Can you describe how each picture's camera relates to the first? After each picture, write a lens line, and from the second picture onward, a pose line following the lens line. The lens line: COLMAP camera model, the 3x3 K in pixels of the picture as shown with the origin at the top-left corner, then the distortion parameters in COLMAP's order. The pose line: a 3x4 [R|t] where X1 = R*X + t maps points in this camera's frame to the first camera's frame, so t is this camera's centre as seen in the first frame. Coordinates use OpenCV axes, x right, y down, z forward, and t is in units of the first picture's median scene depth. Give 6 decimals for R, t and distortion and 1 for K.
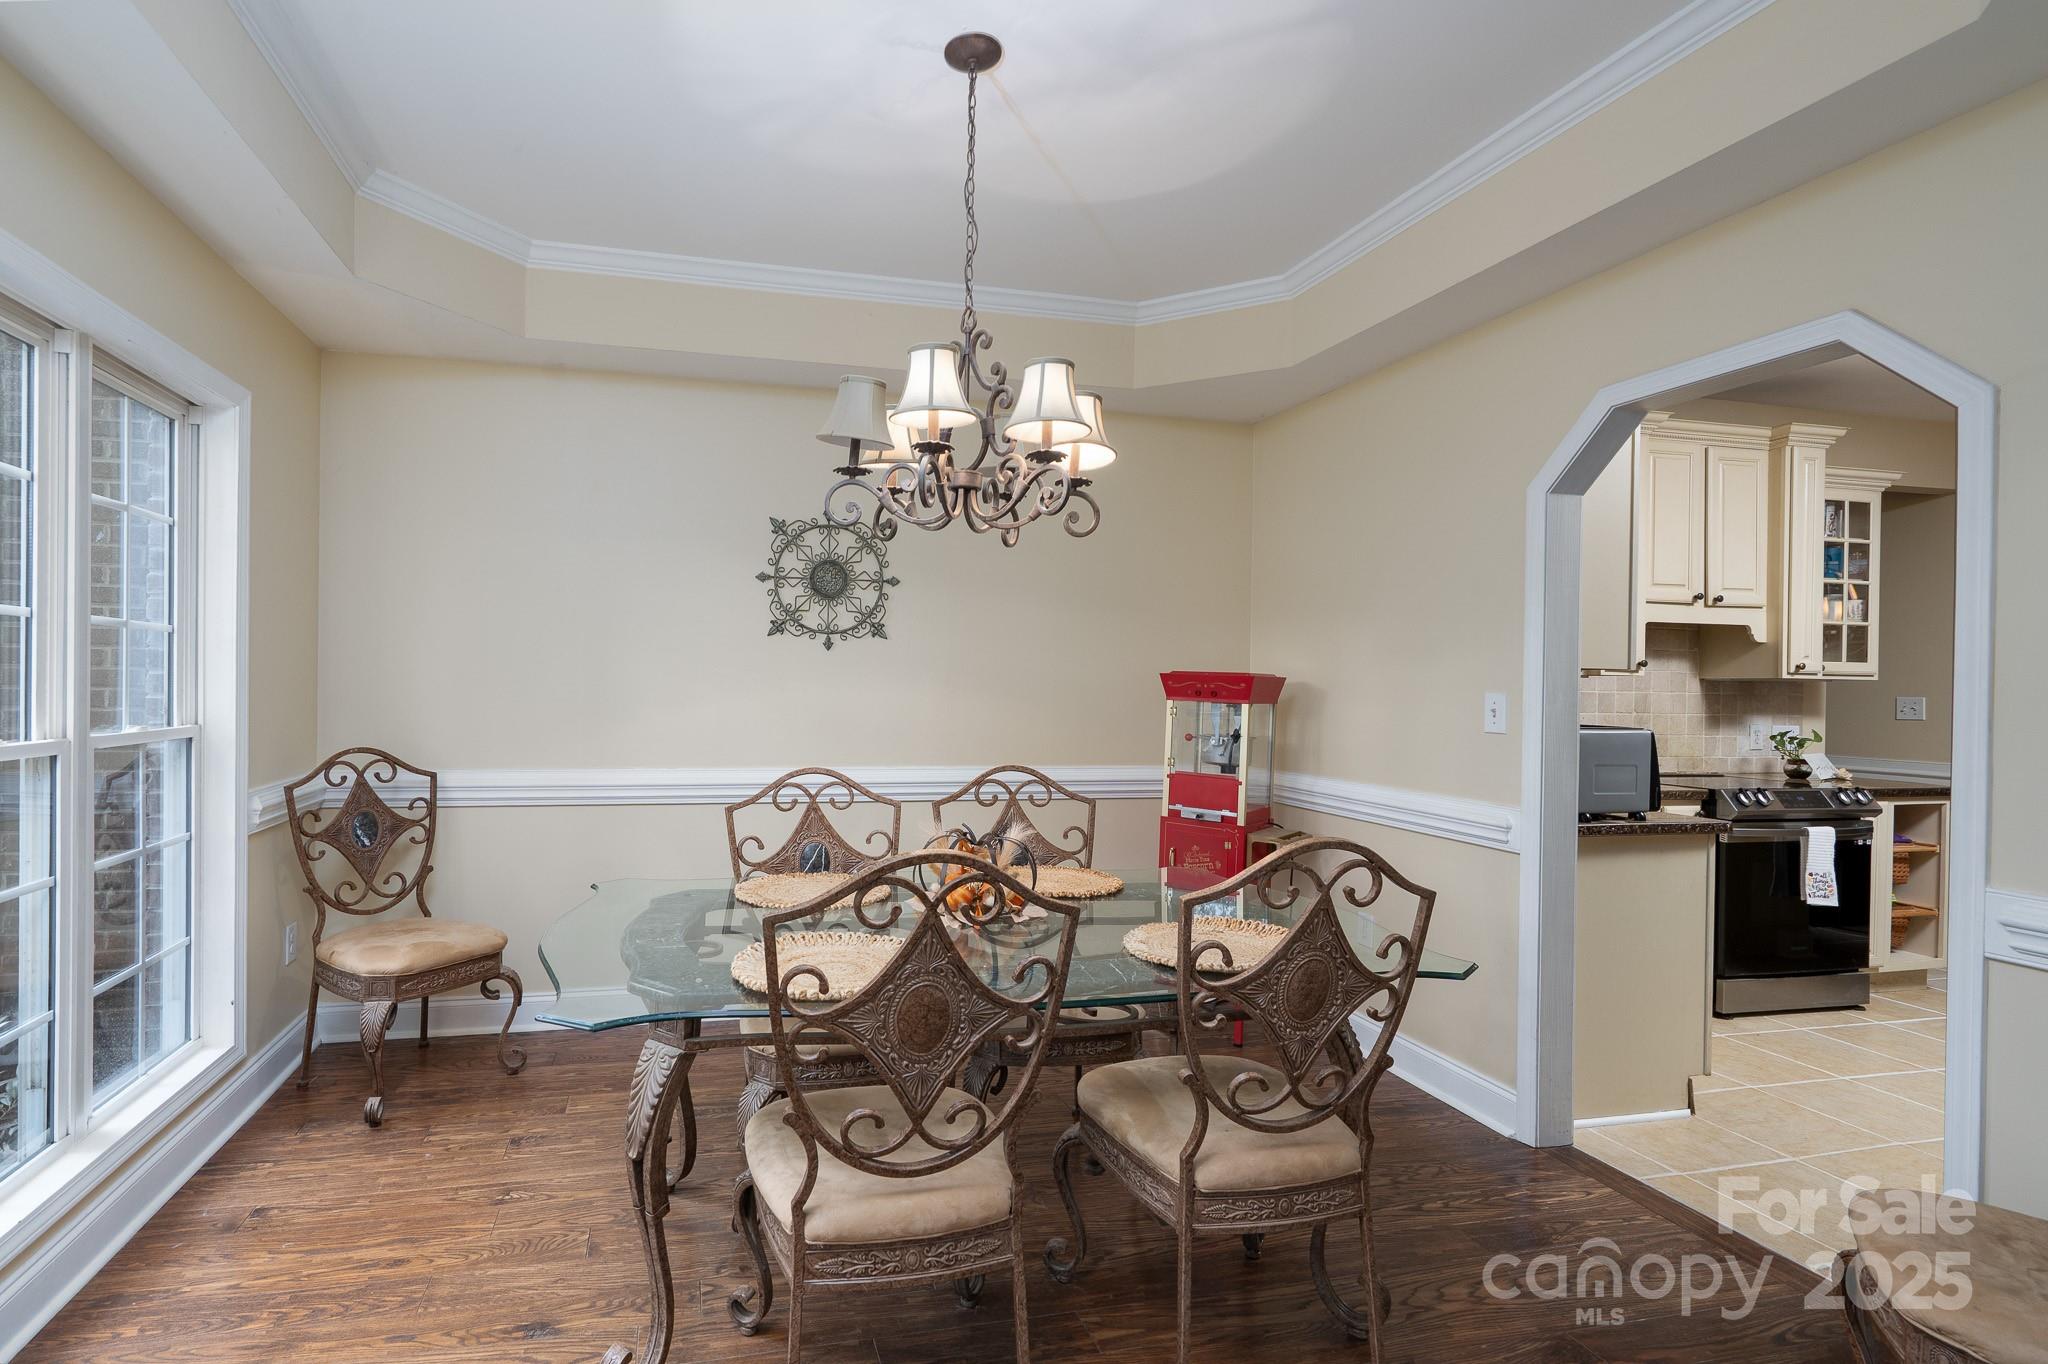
lens RADIAL K [[986.6, 0, 880.0], [0, 986.6, 686.8], [0, 0, 1]] dist [-0.004987, -0.001550]
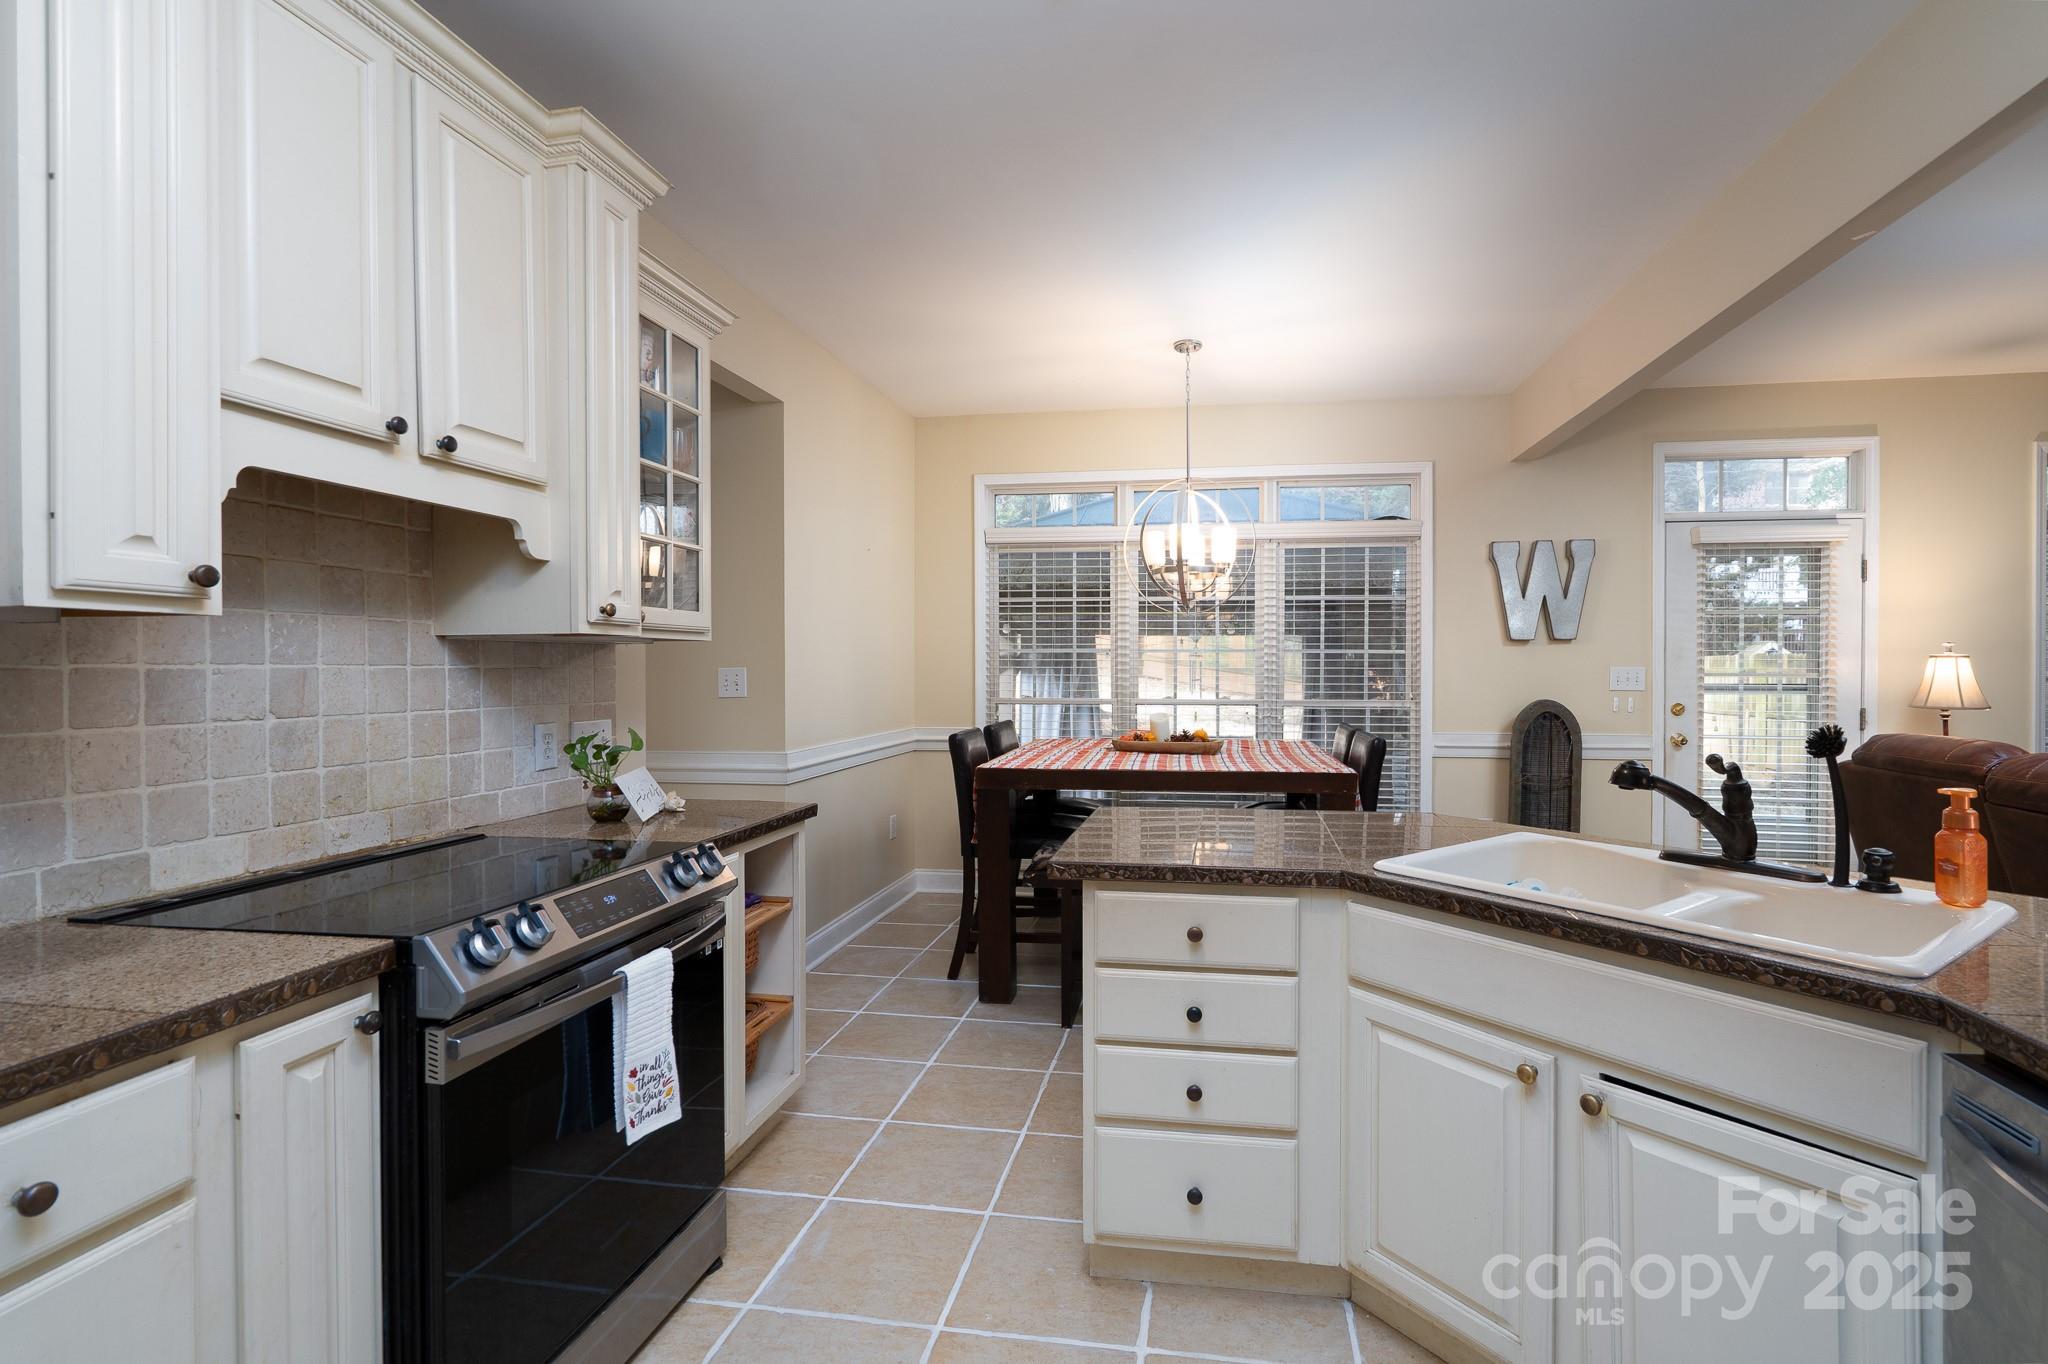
lens RADIAL K [[936.6, 0, 1033.6], [0, 936.6, 675.8], [0, 0, 1]] dist [-0.005156, 0.002078]
pose [[0.395656, -0.022296, 0.918128, 0.644372], [0.014131, 0.999735, 0.018188, 0.009045], [-0.918290, 0.005778, 0.395866, 0.672811]]
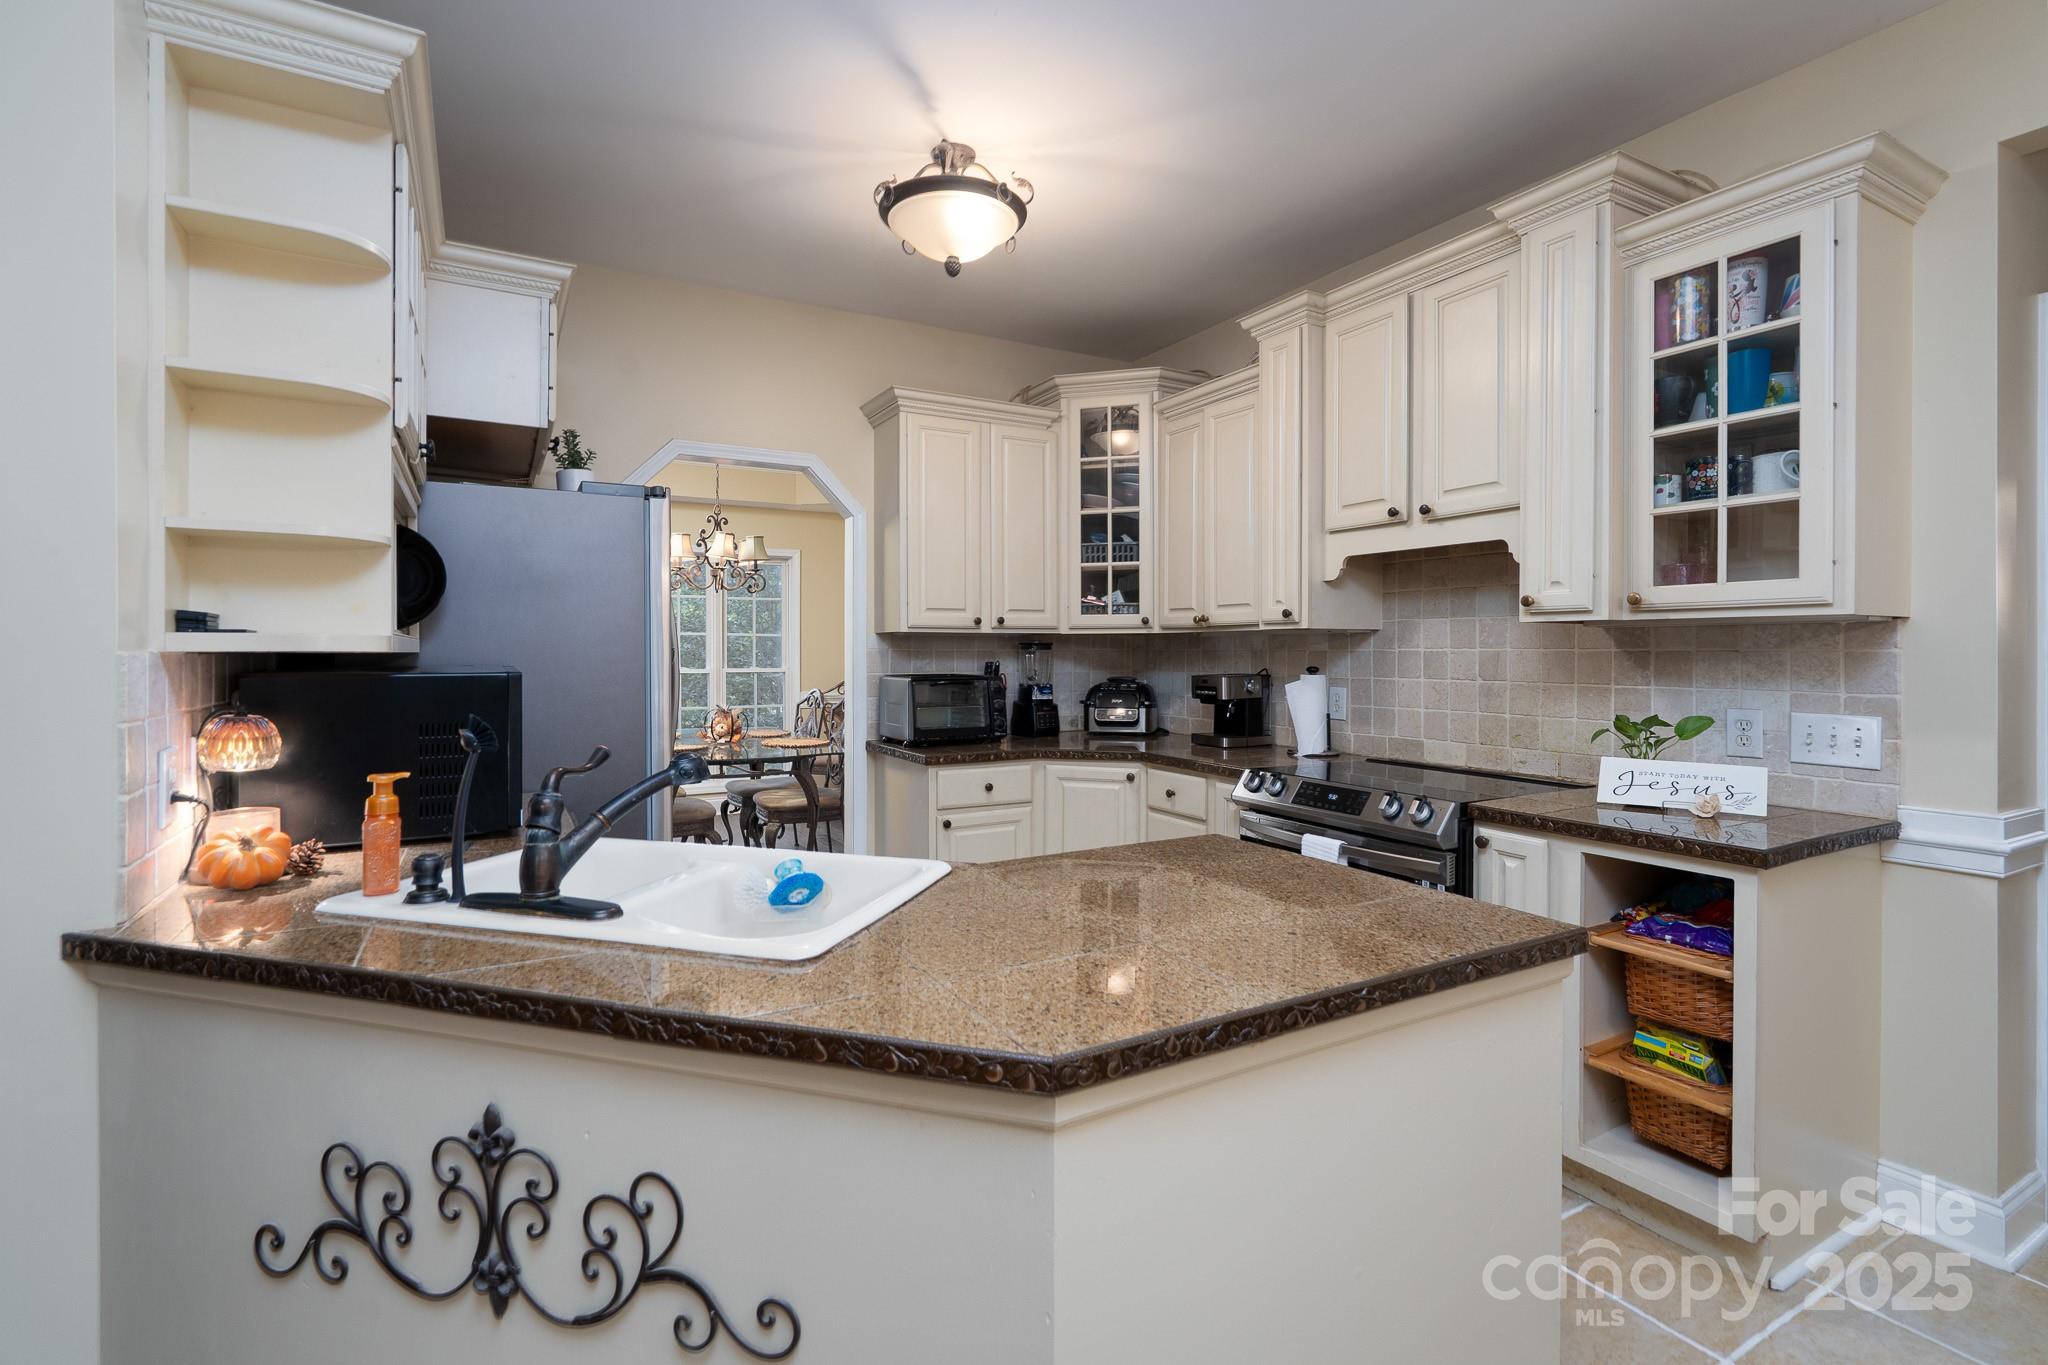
lens RADIAL K [[936.6, 0, 1024.5], [0, 936.6, 661.0], [0, 0, 1]] dist [-0.005156, 0.002078]
pose [[0.300801, -0.003248, -0.953681, 1.555081], [-0.002945, 0.999986, -0.004334, 0.021672], [0.953682, 0.004112, 0.300787, 0.601149]]
